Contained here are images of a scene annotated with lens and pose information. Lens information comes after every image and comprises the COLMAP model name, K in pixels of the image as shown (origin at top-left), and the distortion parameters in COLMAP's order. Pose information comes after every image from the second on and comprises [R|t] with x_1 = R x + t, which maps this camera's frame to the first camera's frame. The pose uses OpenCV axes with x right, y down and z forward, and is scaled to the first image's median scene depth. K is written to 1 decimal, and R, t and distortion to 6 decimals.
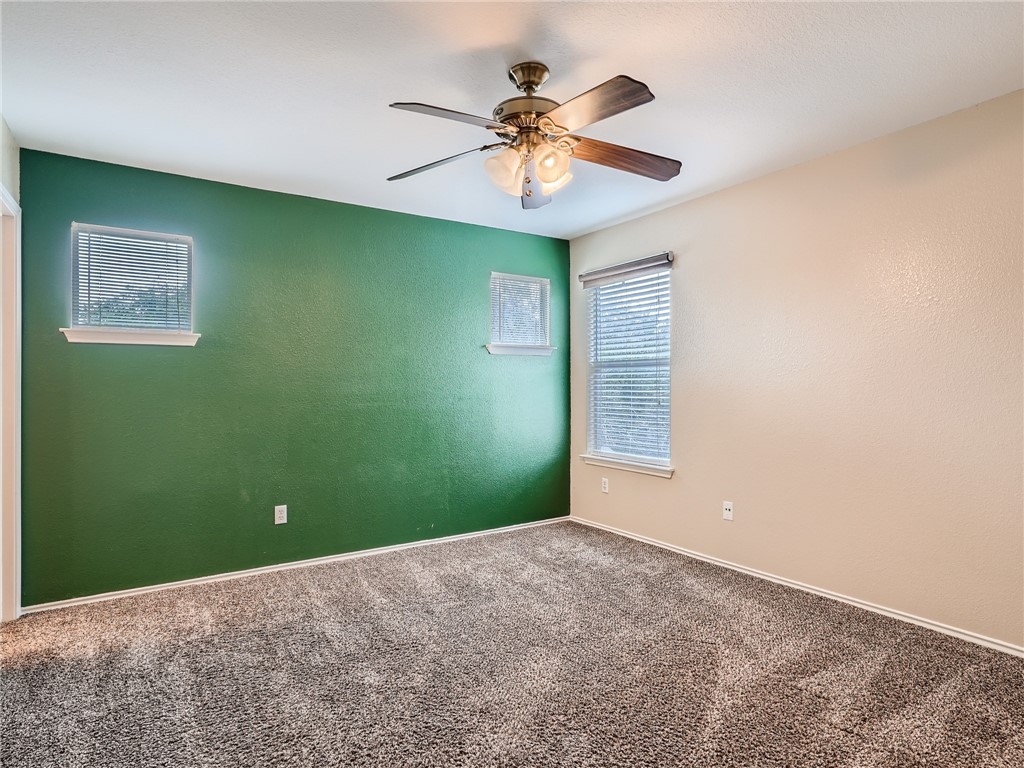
lens RADIAL K [[560.7, 0, 513.5], [0, 560.7, 381.8], [0, 0, 1]] dist [-0.060342, 0.033457]
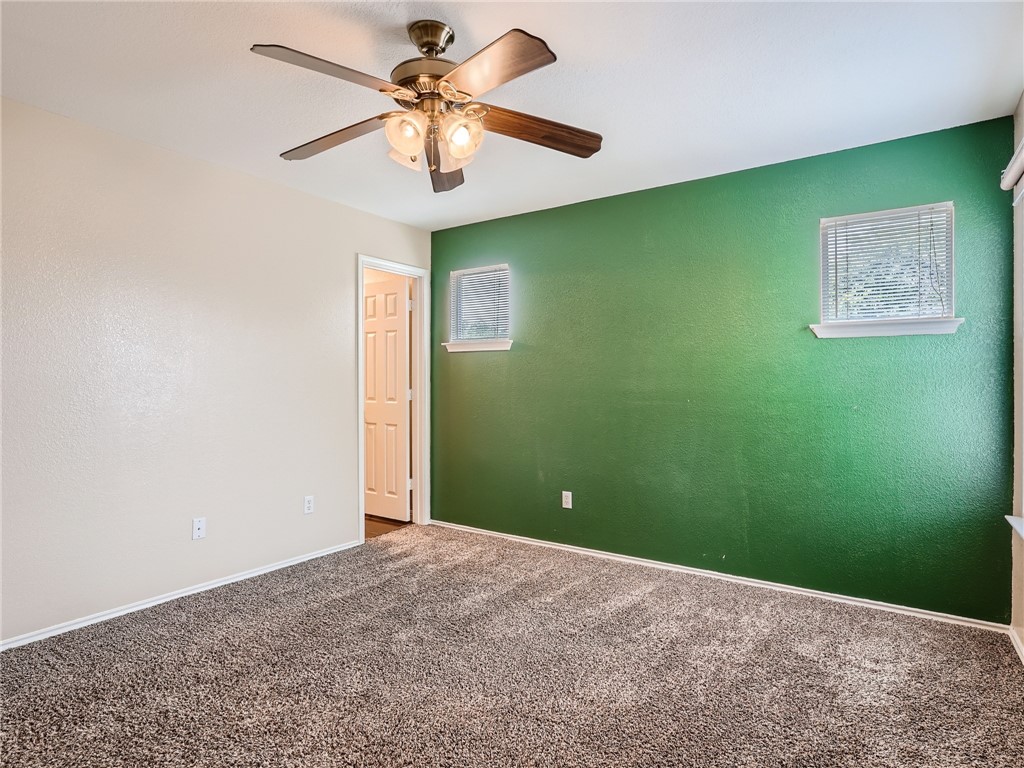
lens RADIAL K [[560.7, 0, 513.5], [0, 560.7, 381.8], [0, 0, 1]] dist [-0.060342, 0.033457]
pose [[0.374184, 0.005933, -0.927336, 0.574757], [-0.001031, 0.999982, 0.005982, 0.000554], [0.927354, -0.001282, 0.374183, 0.500809]]
